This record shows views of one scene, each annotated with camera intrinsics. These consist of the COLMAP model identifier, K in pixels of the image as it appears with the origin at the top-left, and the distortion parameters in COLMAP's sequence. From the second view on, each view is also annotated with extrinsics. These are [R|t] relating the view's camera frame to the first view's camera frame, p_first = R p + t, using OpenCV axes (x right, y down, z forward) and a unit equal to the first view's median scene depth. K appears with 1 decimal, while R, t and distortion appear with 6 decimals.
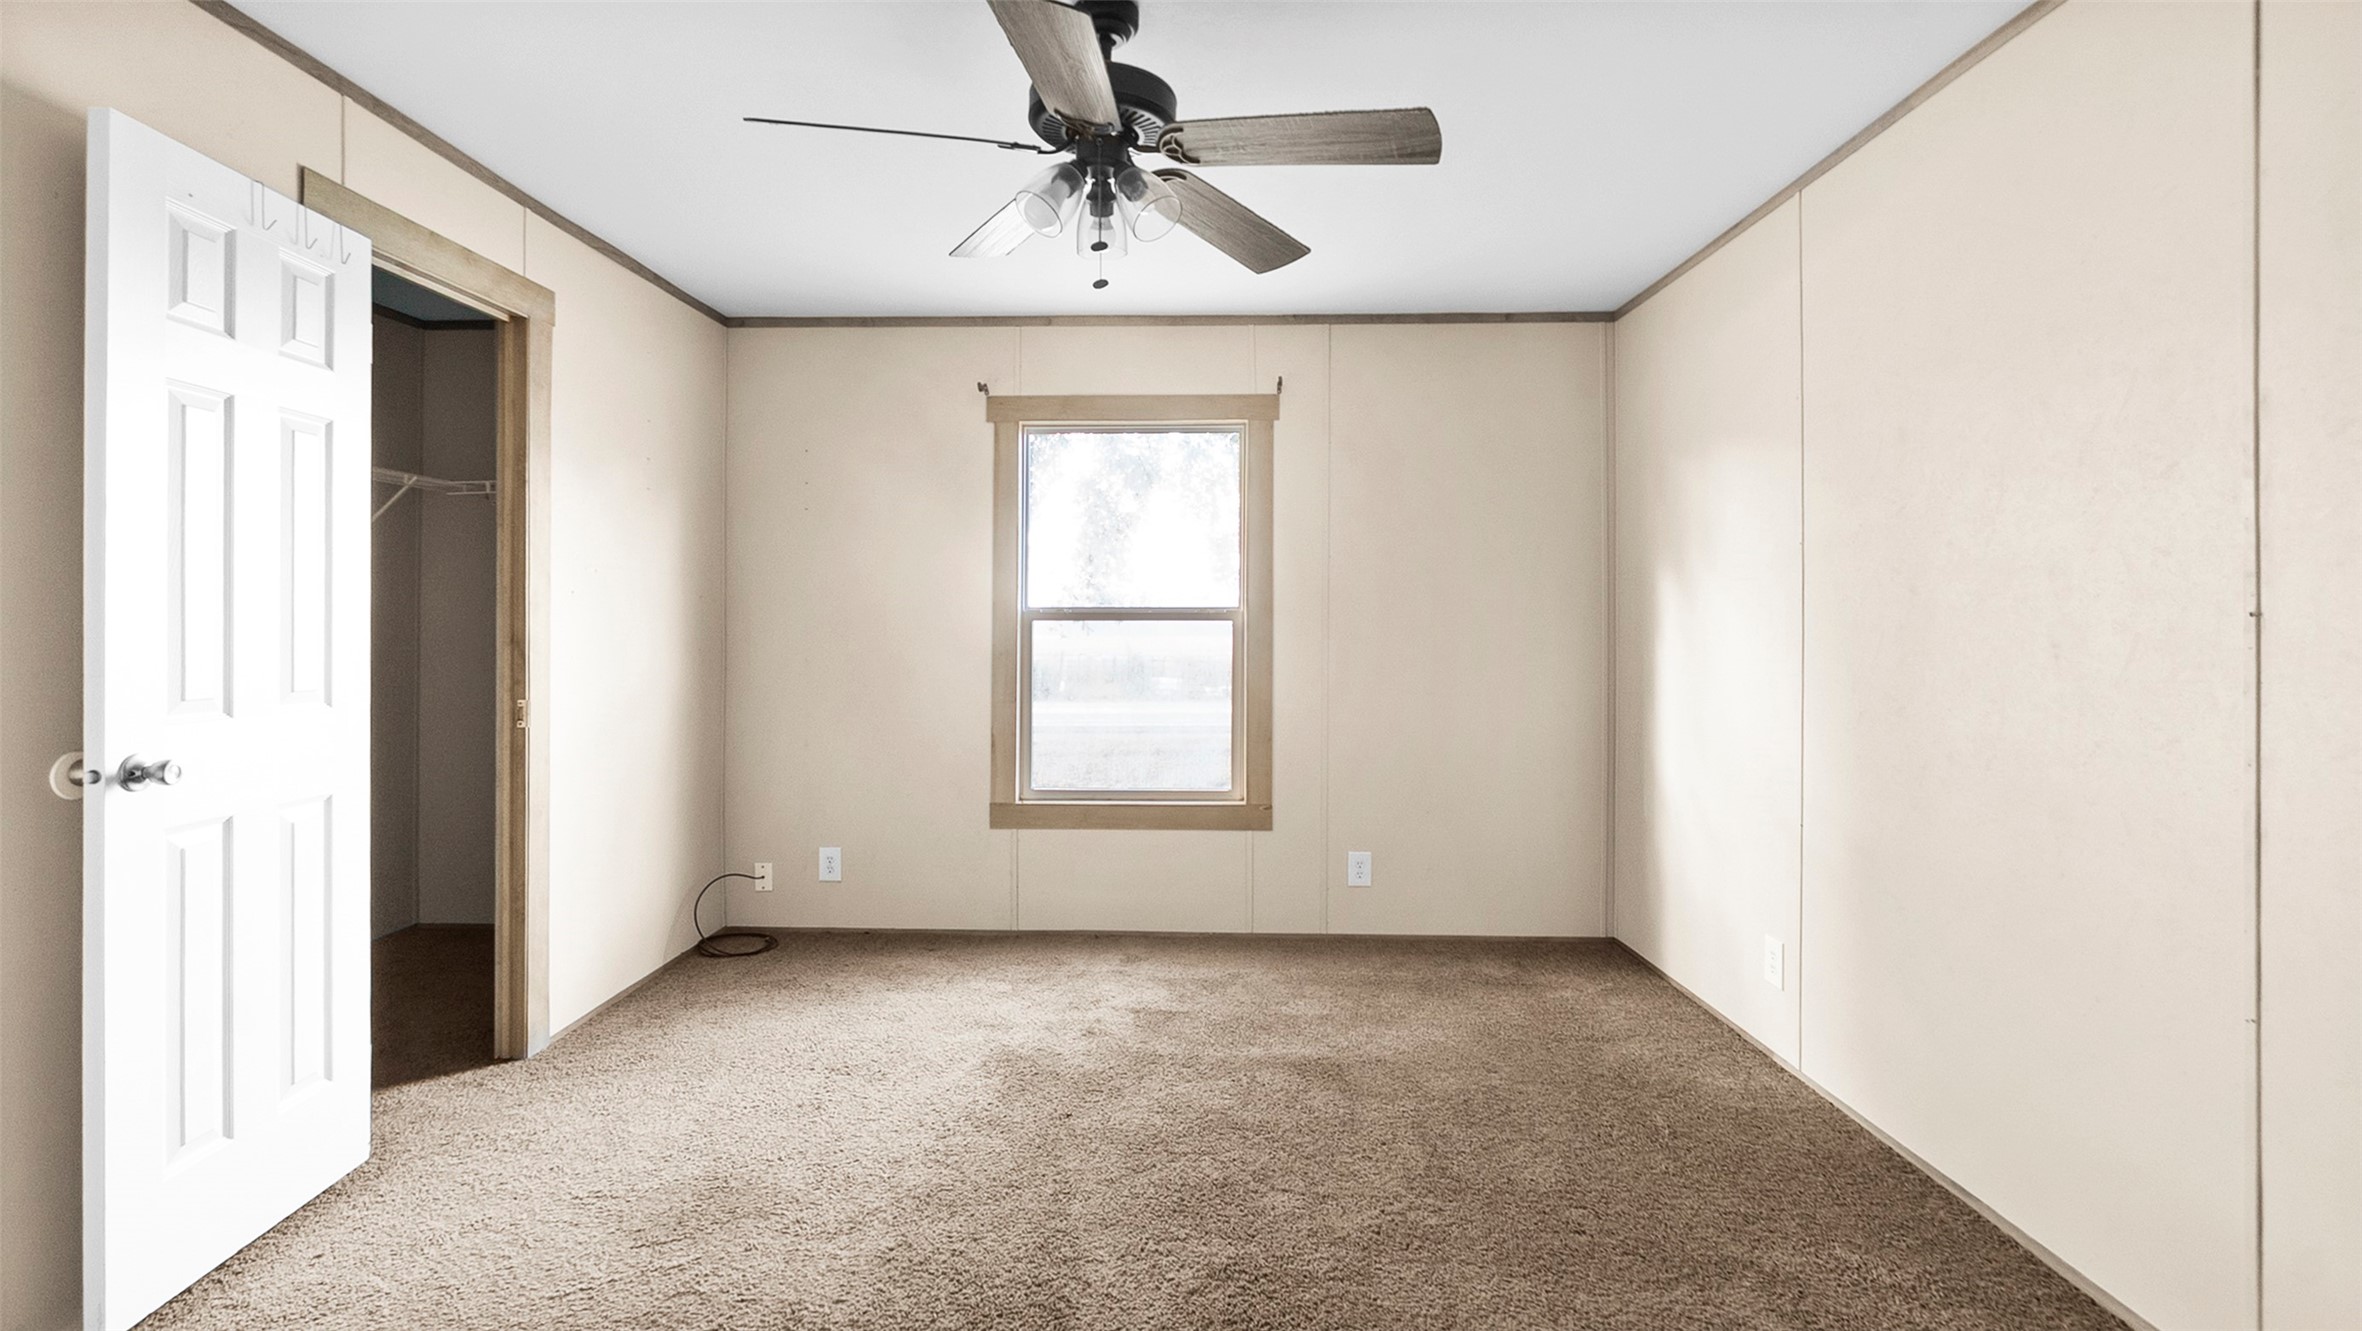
lens RADIAL K [[1055.8, 0, 1163.4], [0, 1055.8, 623.1], [0, 0, 1]] dist [-0.003721, -0.000446]
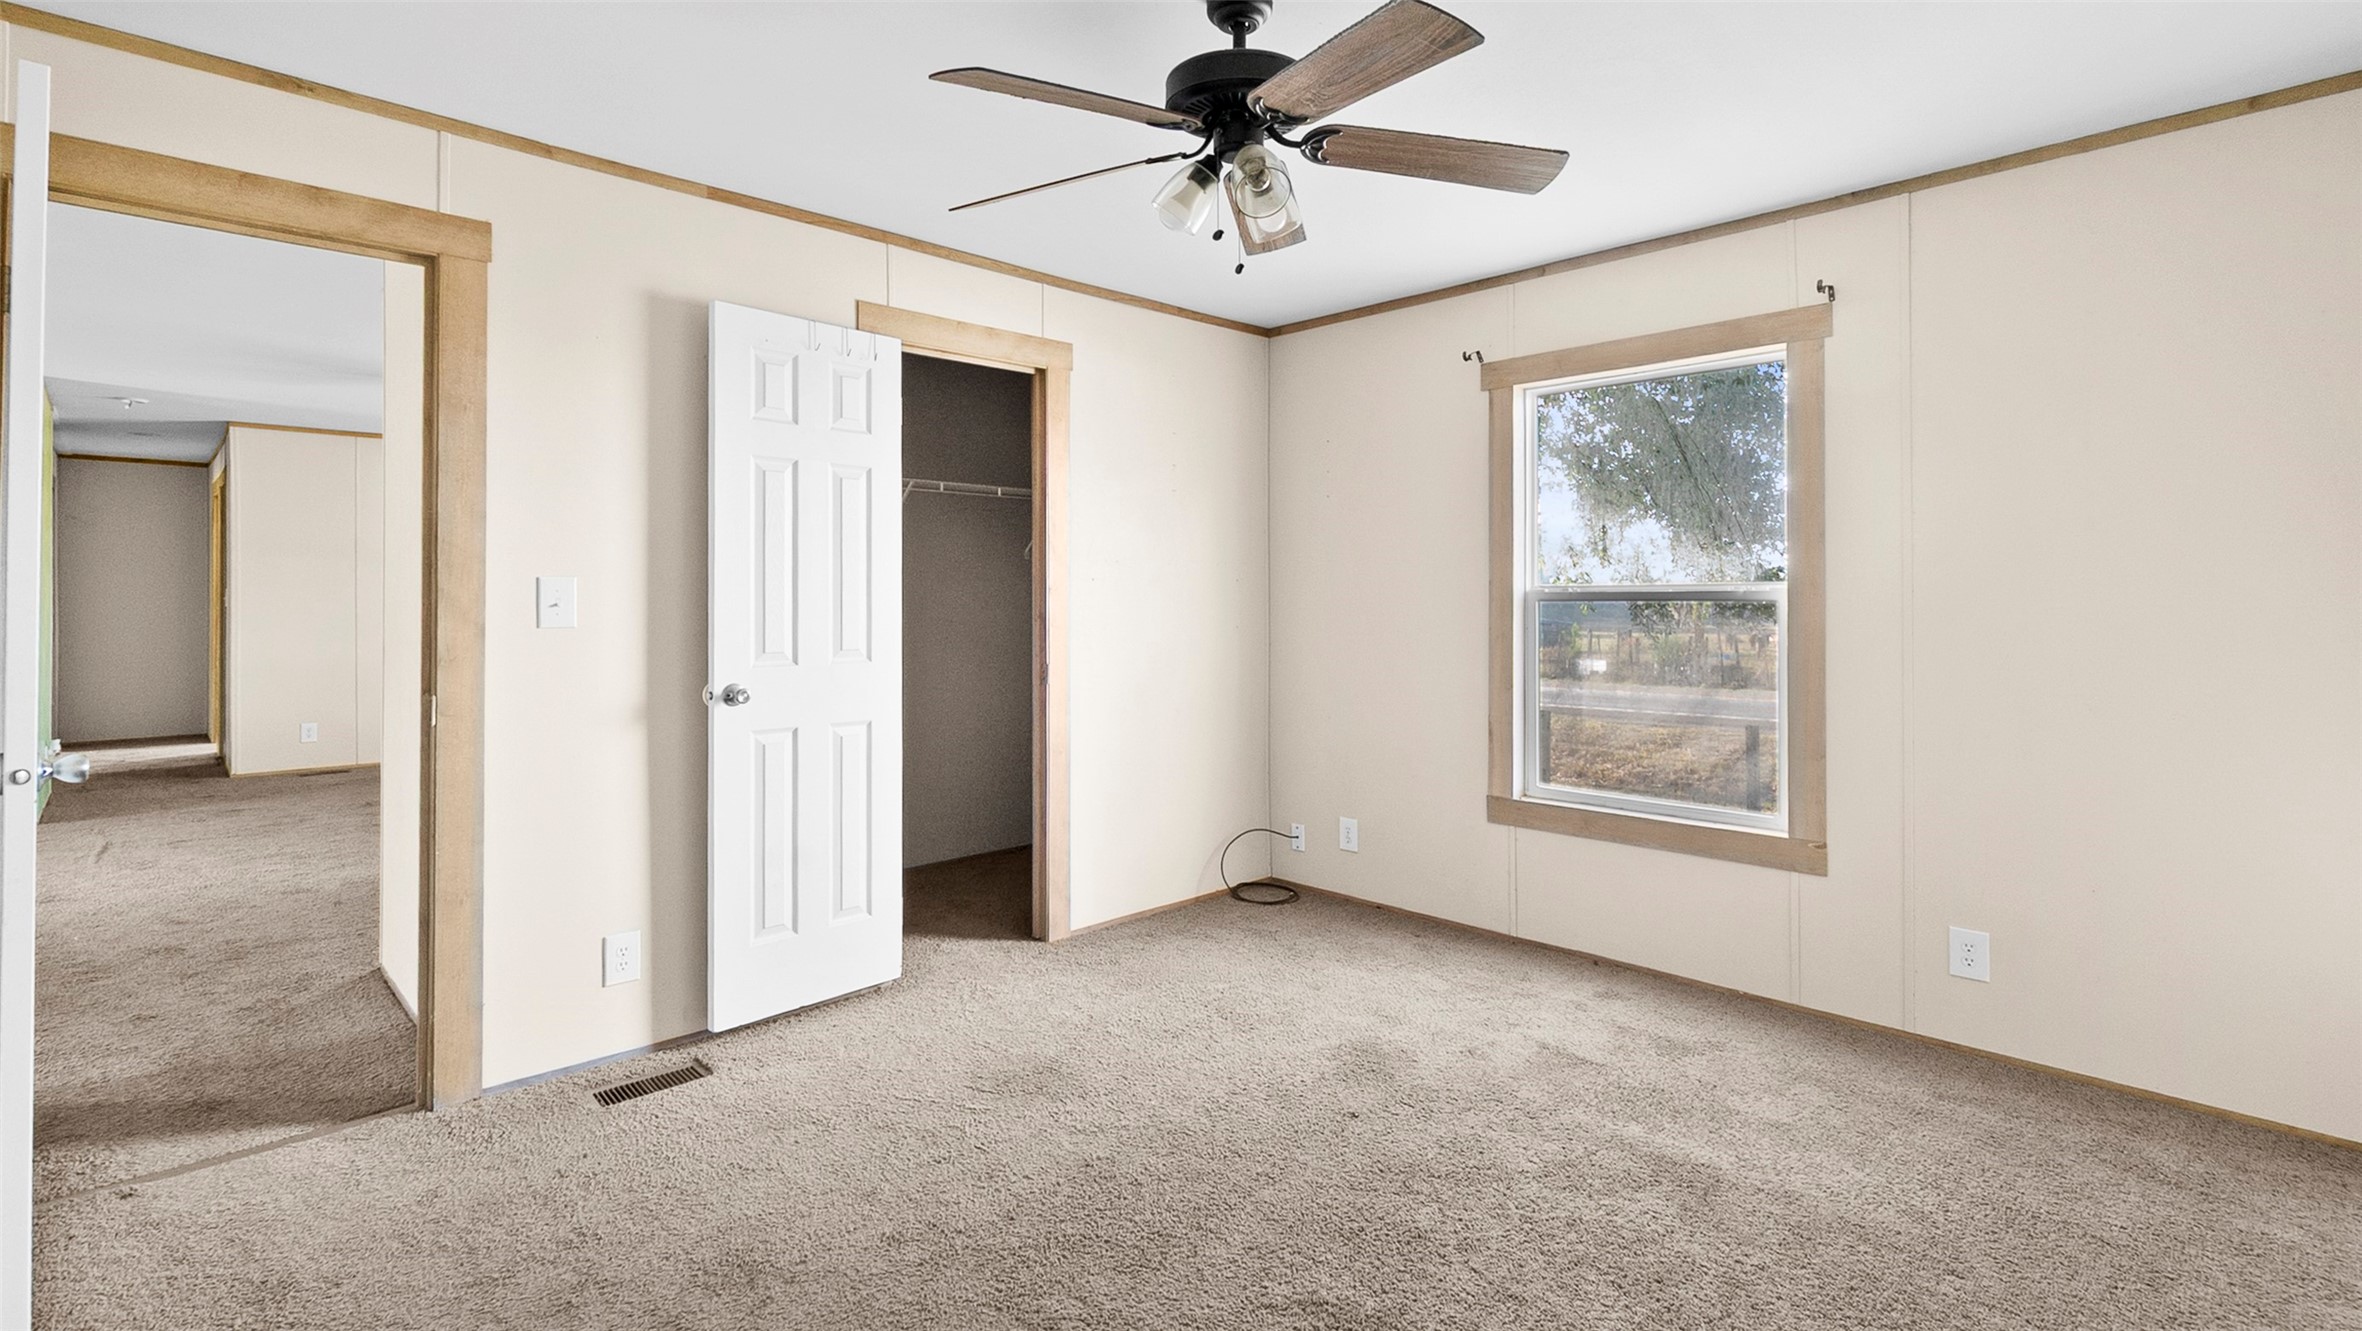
lens RADIAL K [[1085.7, 0, 1177.7], [0, 1085.7, 597.4], [0, 0, 1]] dist [-0.000985, 0.000045]
pose [[0.714894, -0.003554, -0.699224, 0.407468], [0.001280, 0.999992, -0.003775, -0.003093], [0.699232, 0.001804, 0.714893, 0.147311]]
